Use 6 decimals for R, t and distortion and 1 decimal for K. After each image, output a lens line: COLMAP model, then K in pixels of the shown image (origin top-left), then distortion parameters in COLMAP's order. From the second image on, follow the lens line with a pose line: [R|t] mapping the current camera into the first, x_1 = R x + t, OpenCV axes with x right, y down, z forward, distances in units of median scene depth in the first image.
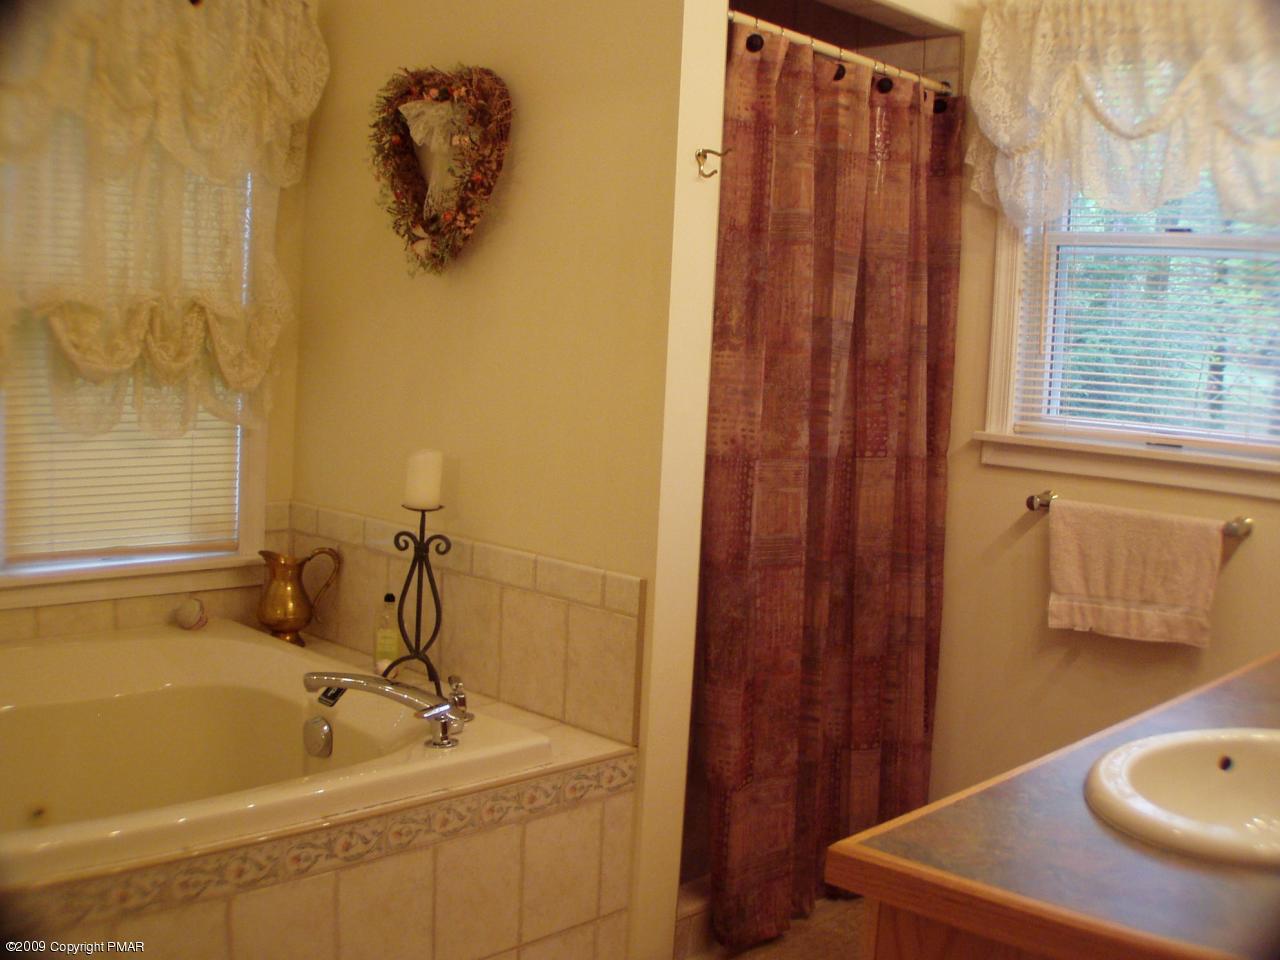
lens RADIAL K [[1400.5, 0, 691.0], [0, 1400.5, 477.2], [0, 0, 1]] dist [-0.221491, -0.023163]
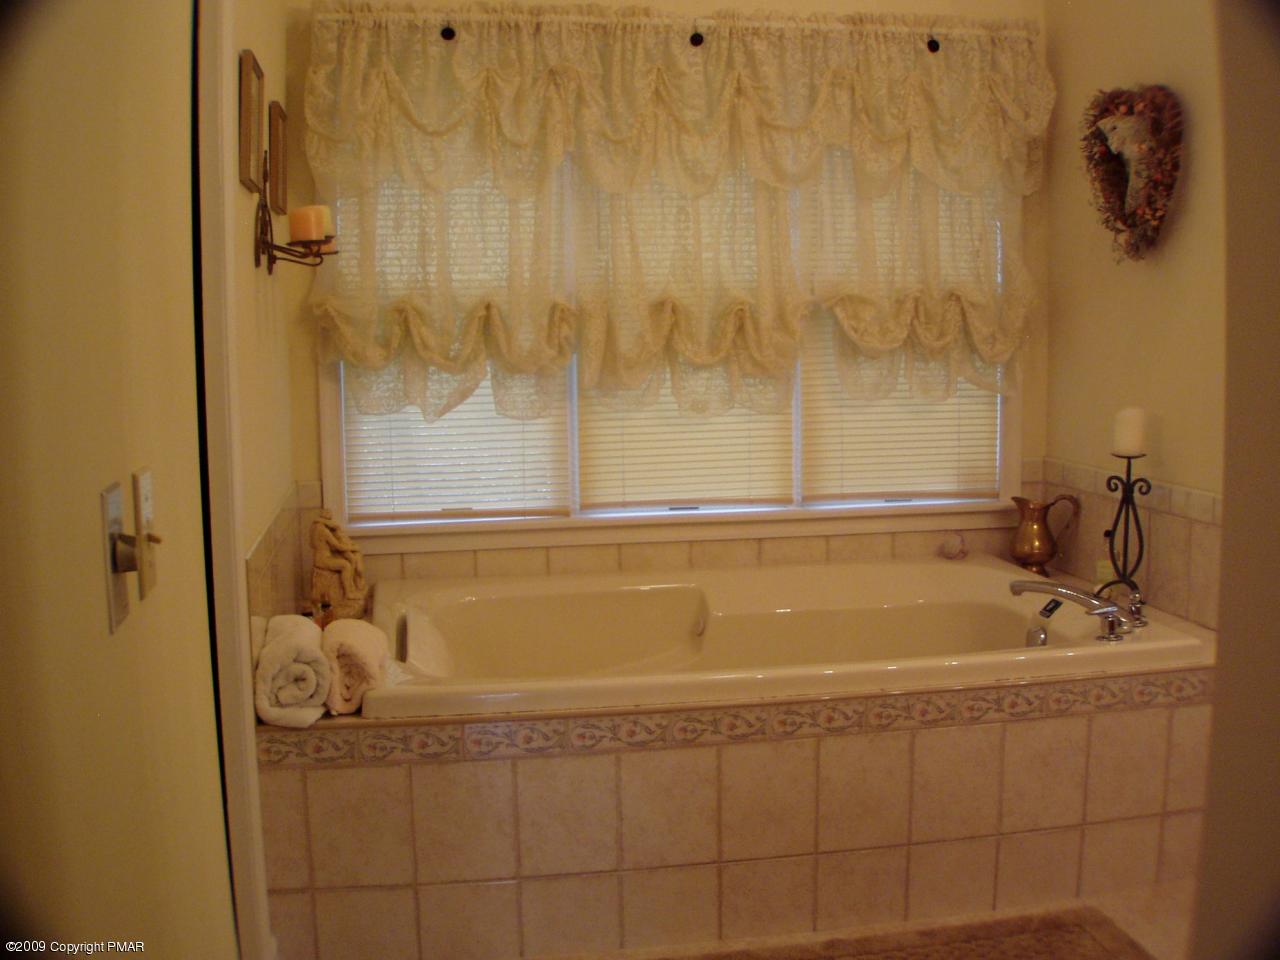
lens RADIAL K [[1400.5, 0, 691.0], [0, 1400.5, 477.2], [0, 0, 1]] dist [-0.221491, -0.023163]
pose [[0.809578, 0.006402, -0.586977, 0.192630], [-0.006773, 0.999976, 0.001564, 0.041185], [0.586973, 0.002710, 0.809602, -0.172928]]
